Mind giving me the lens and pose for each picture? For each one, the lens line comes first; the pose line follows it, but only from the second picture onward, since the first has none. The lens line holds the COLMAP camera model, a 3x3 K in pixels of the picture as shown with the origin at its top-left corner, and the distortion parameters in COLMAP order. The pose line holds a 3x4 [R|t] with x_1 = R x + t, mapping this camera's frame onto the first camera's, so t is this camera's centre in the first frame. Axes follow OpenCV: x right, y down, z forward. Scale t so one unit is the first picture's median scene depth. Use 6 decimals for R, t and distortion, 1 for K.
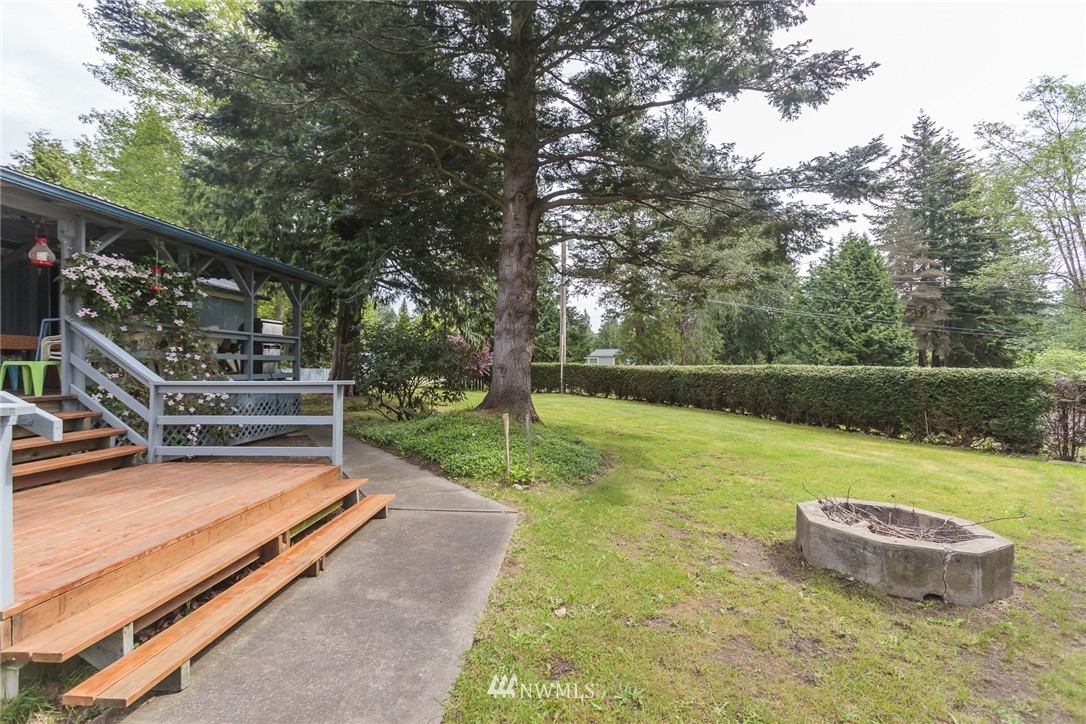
lens RADIAL K [[486.6, 0, 539.6], [0, 486.6, 364.5], [0, 0, 1]] dist [0.001757, 0.000557]
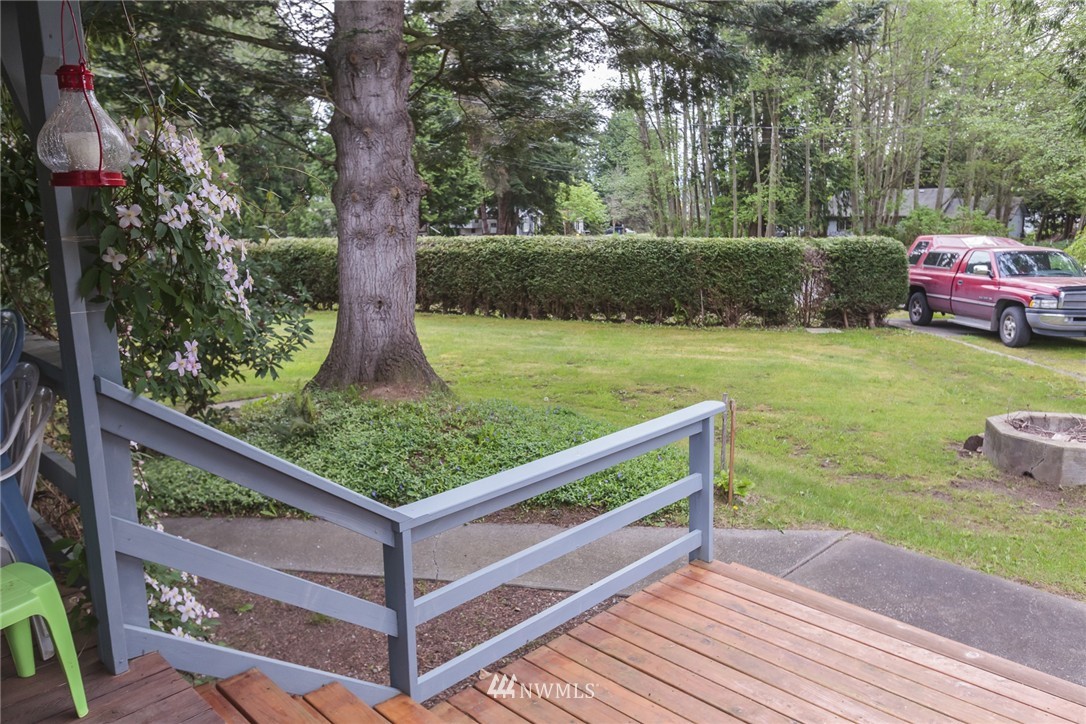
lens RADIAL K [[826.9, 0, 546.1], [0, 826.9, 365.9], [0, 0, 1]] dist [0.004487, 0.001332]
pose [[0.659355, -0.171629, 0.731980, -0.418694], [0.024886, 0.978044, 0.206907, -0.070994], [-0.751420, -0.118209, 0.649149, 0.199649]]
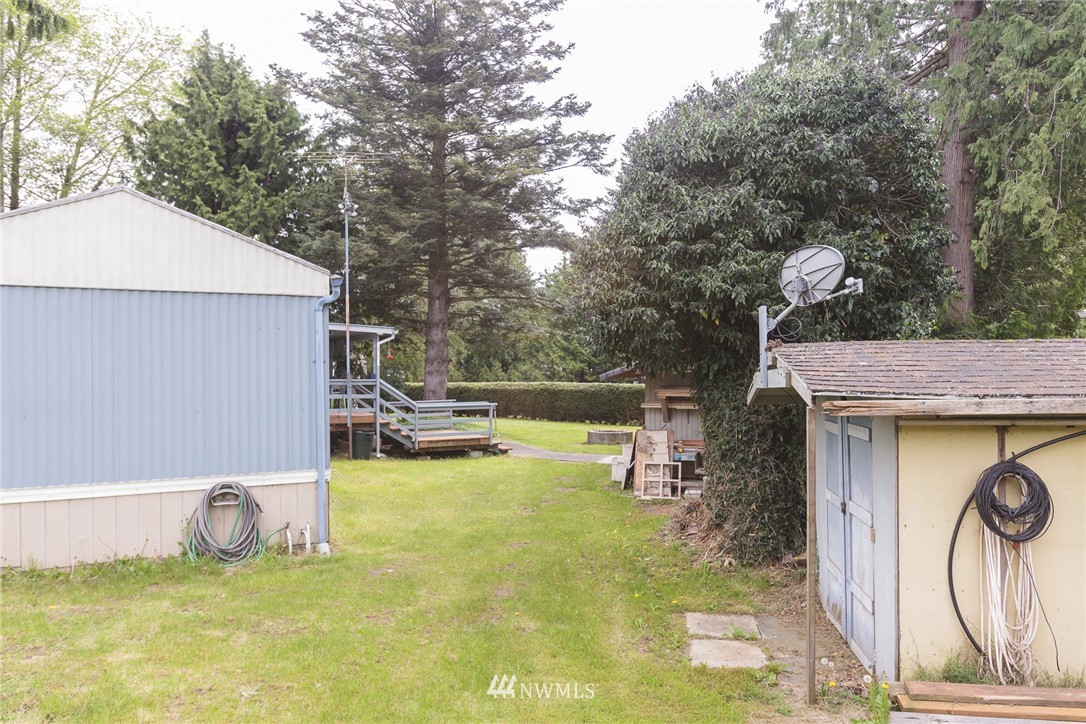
lens RADIAL K [[799.6, 0, 544.7], [0, 799.6, 362.5], [0, 0, 1]] dist [0.000051, -0.000002]
pose [[0.860831, -0.009404, 0.508804, -0.834825], [0.012542, 0.999918, -0.002738, -0.059283], [-0.508736, 0.008739, 0.860878, -1.192768]]
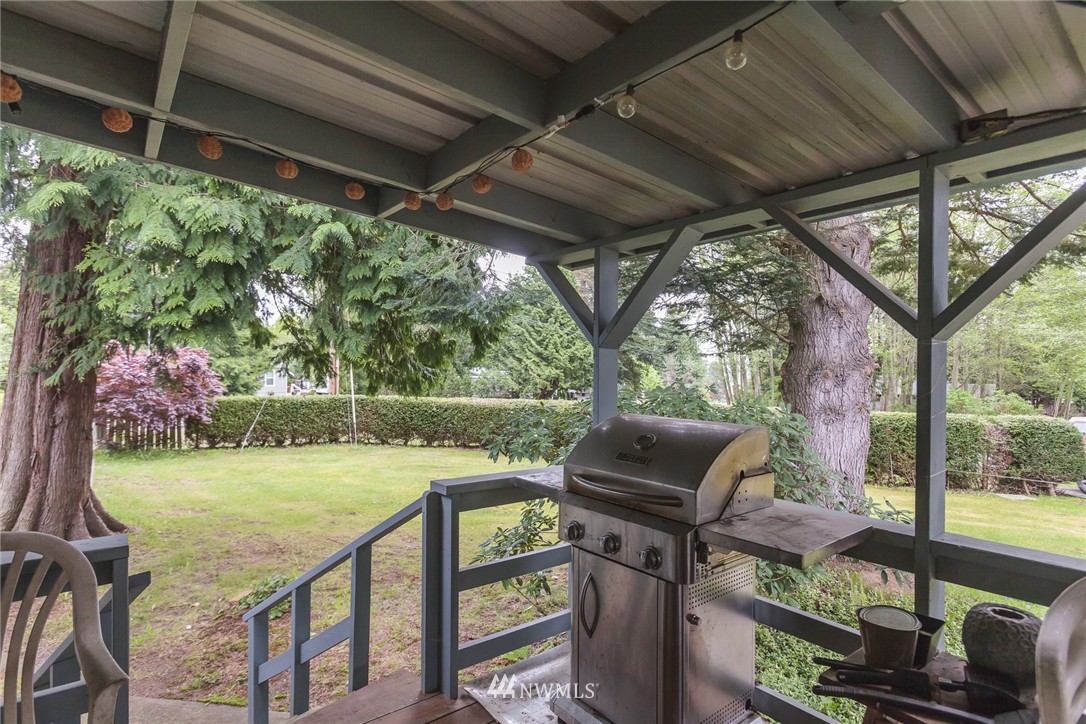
lens RADIAL K [[564.0, 0, 540.7], [0, 564.0, 364.7], [0, 0, 1]] dist [0.003124, 0.000533]
pose [[0.729841, 0.007610, 0.683575, -0.486894], [-0.004918, 0.999971, -0.005882, -0.073111], [-0.683600, 0.000931, 0.729857, 0.537597]]
